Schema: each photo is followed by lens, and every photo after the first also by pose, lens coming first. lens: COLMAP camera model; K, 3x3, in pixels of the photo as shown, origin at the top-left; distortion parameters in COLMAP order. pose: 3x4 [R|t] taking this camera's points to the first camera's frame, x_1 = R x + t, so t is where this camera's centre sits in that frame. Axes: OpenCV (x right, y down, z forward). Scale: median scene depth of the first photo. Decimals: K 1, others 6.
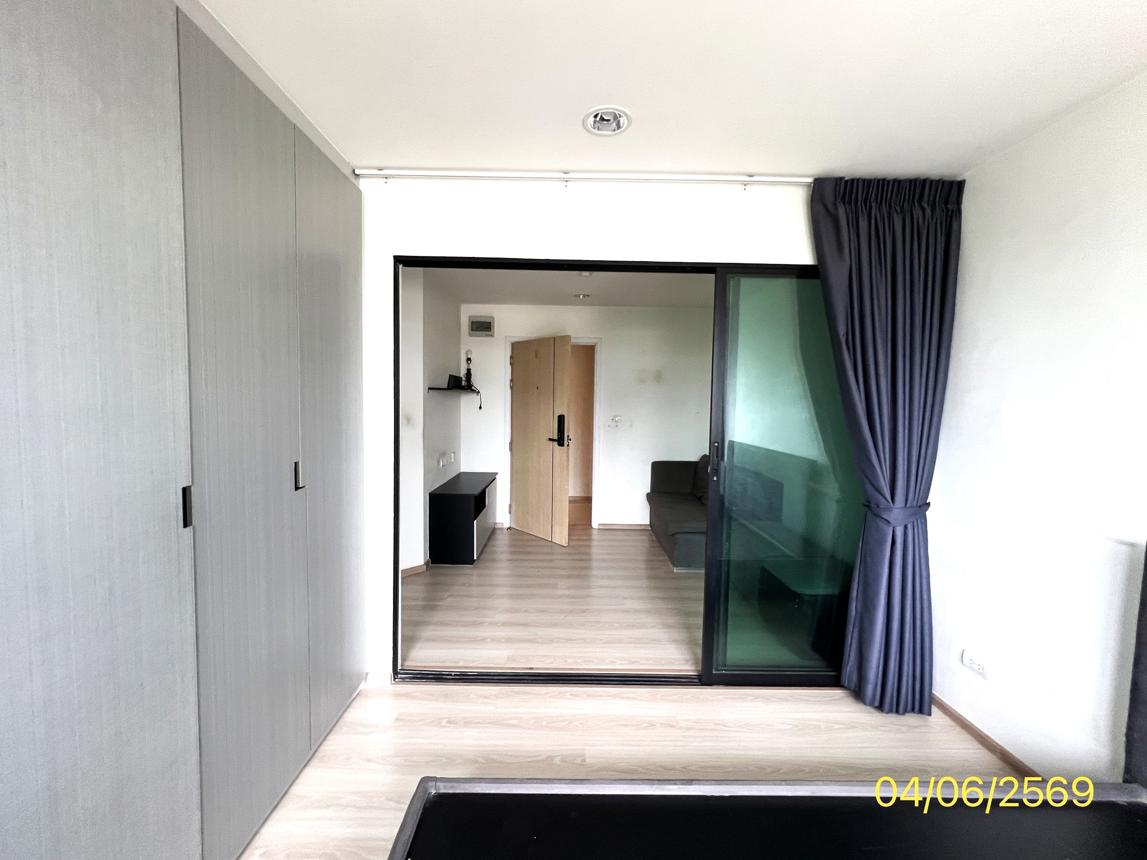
lens RADIAL K [[457.3, 0, 573.5], [0, 457.3, 430.0], [0, 0, 1]] dist [-0.001218, -0.000189]
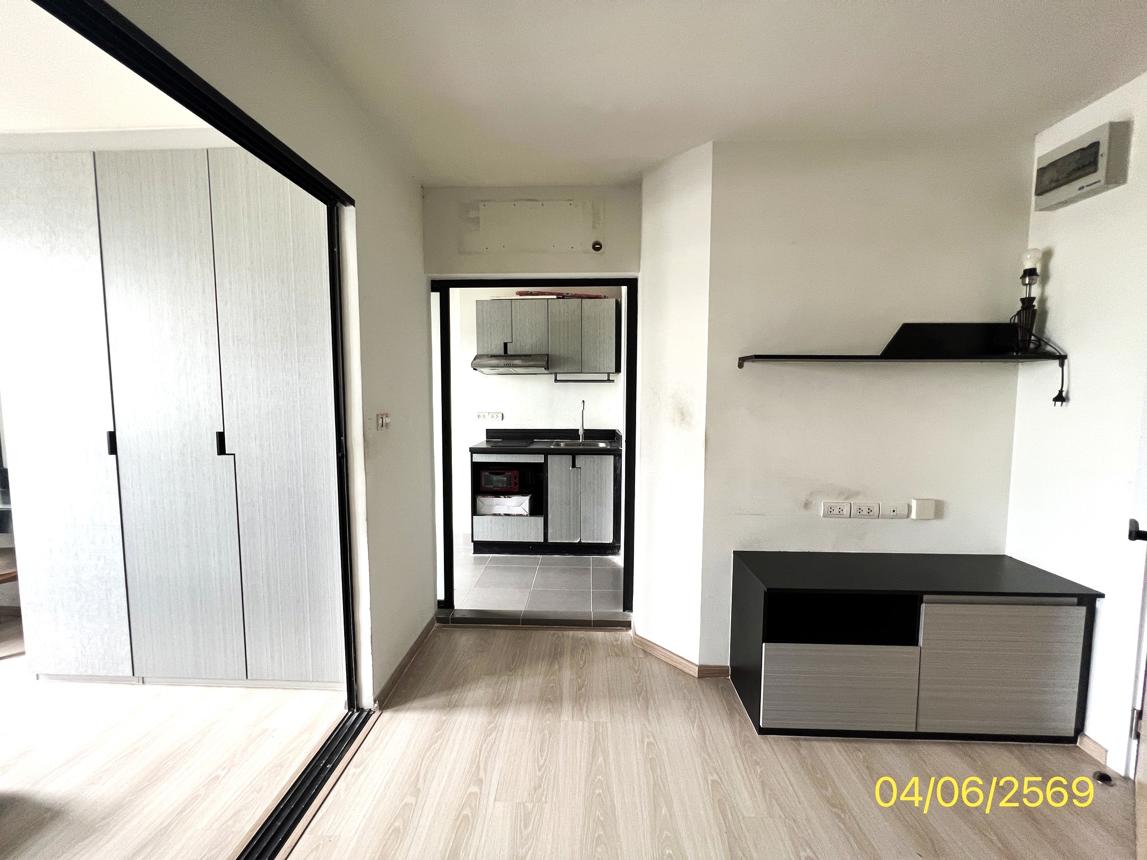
lens RADIAL K [[457.3, 0, 573.5], [0, 457.3, 430.0], [0, 0, 1]] dist [-0.001218, -0.000189]
pose [[-0.046804, 0.061992, -0.996979, 0.184055], [-0.061855, 0.995977, 0.064833, -0.024257], [0.996987, 0.064703, -0.042782, 0.648147]]
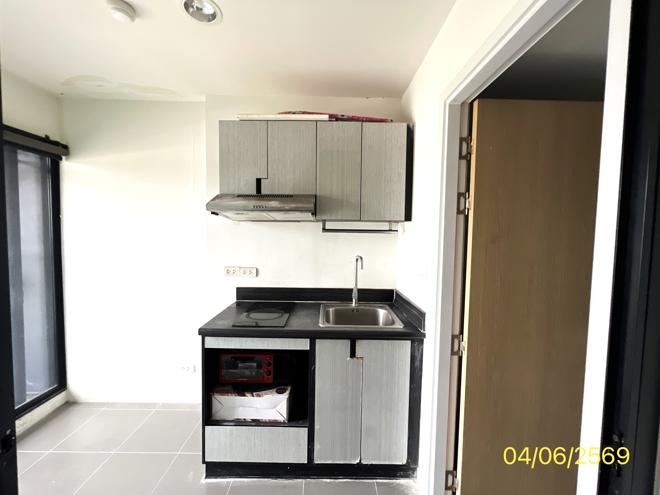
lens RADIAL K [[263.9, 0, 330.0], [0, 263.9, 247.5], [0, 0, 1]] dist [0.001258, 0.000147]
pose [[-0.005083, 0.039181, -0.999219, -0.266451], [-0.074124, 0.996468, 0.039451, -0.048020], [0.997236, 0.074267, -0.002160, 0.586065]]
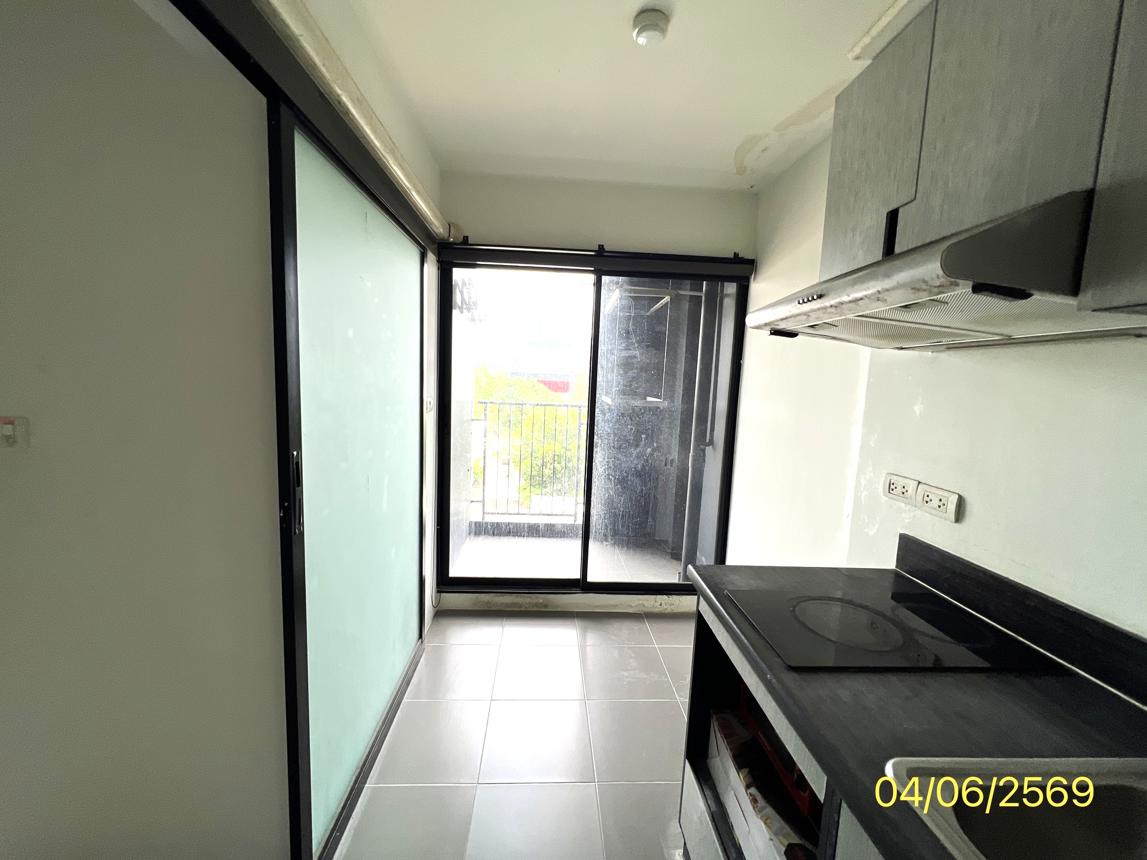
lens RADIAL K [[457.3, 0, 573.5], [0, 457.3, 430.0], [0, 0, 1]] dist [-0.001218, -0.000189]
pose [[-0.997425, -0.052335, -0.049031, -0.468360], [-0.060154, 0.982784, 0.174691, -0.051913], [0.039044, 0.177191, -0.983402, 0.683082]]
